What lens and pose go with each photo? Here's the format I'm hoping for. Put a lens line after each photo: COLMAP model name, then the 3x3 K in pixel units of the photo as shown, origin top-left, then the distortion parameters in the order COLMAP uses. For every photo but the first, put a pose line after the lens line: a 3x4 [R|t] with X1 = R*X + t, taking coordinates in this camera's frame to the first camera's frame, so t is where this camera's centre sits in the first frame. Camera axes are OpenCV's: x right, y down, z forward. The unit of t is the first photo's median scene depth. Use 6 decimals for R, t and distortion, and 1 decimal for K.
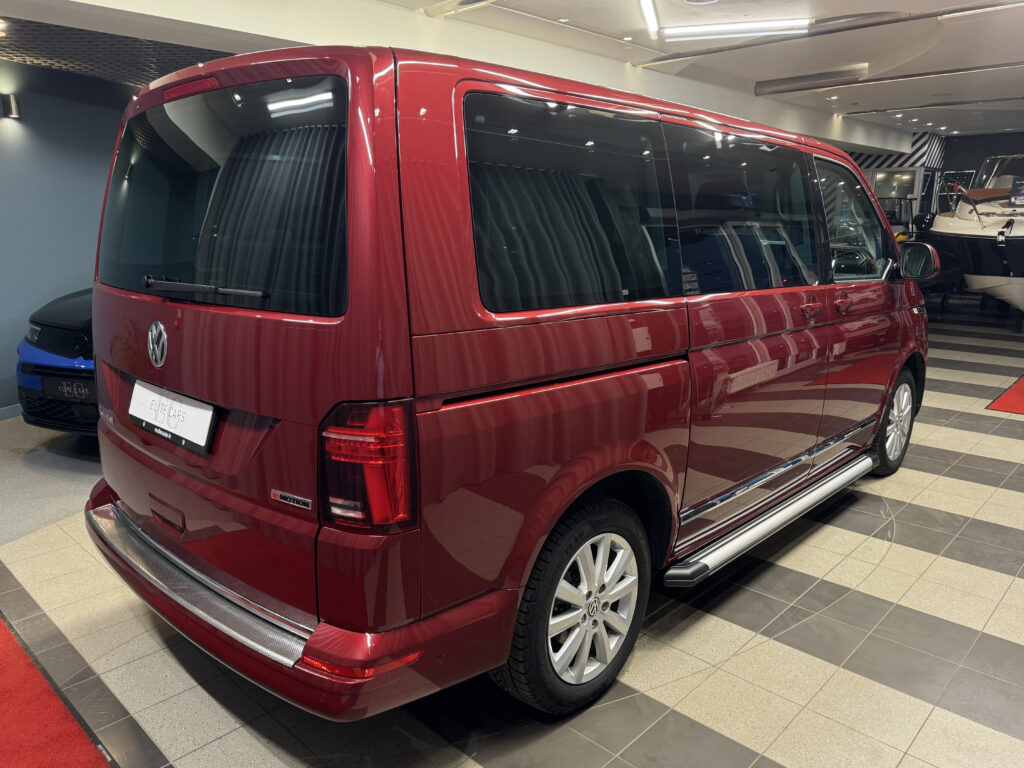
lens RADIAL K [[737.0, 0, 512.0], [0, 737.0, 384.0], [0, 0, 1]] dist [0.004335, 0.001056]
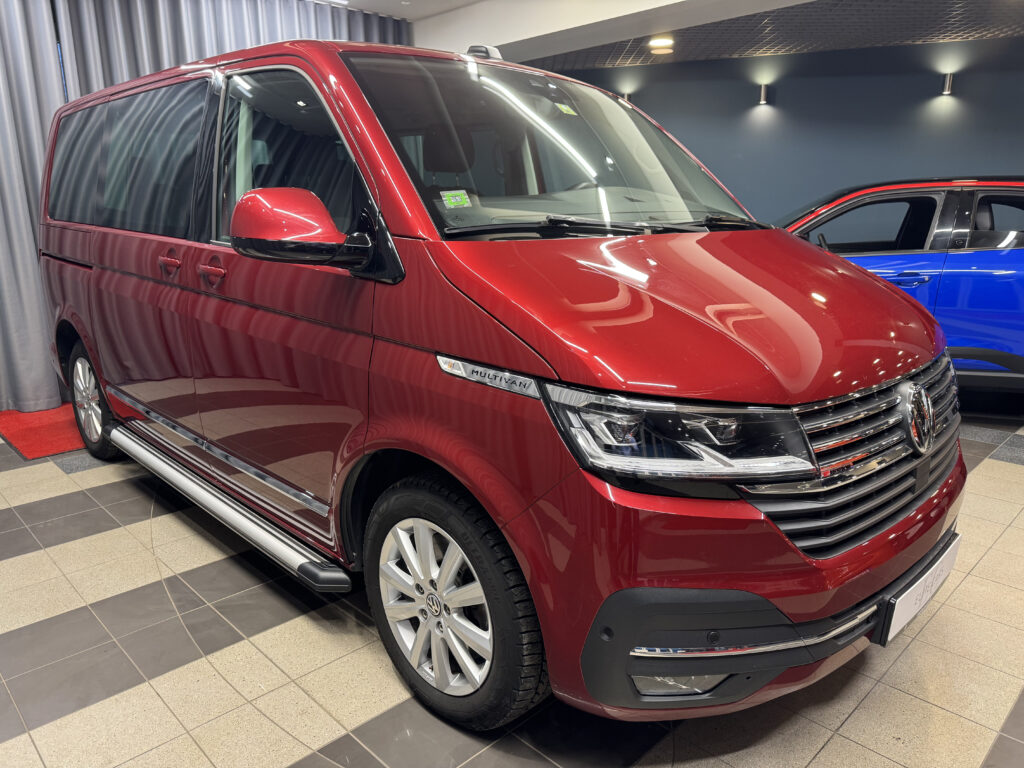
lens RADIAL K [[736.1, 0, 512.0], [0, 736.1, 384.0], [0, 0, 1]] dist [0.055713, -0.095734]
pose [[-0.042234, 0.228023, -0.972739, 1.215853], [-0.207772, 0.950318, 0.231788, -0.248258], [0.977265, 0.211898, 0.007241, 1.327983]]
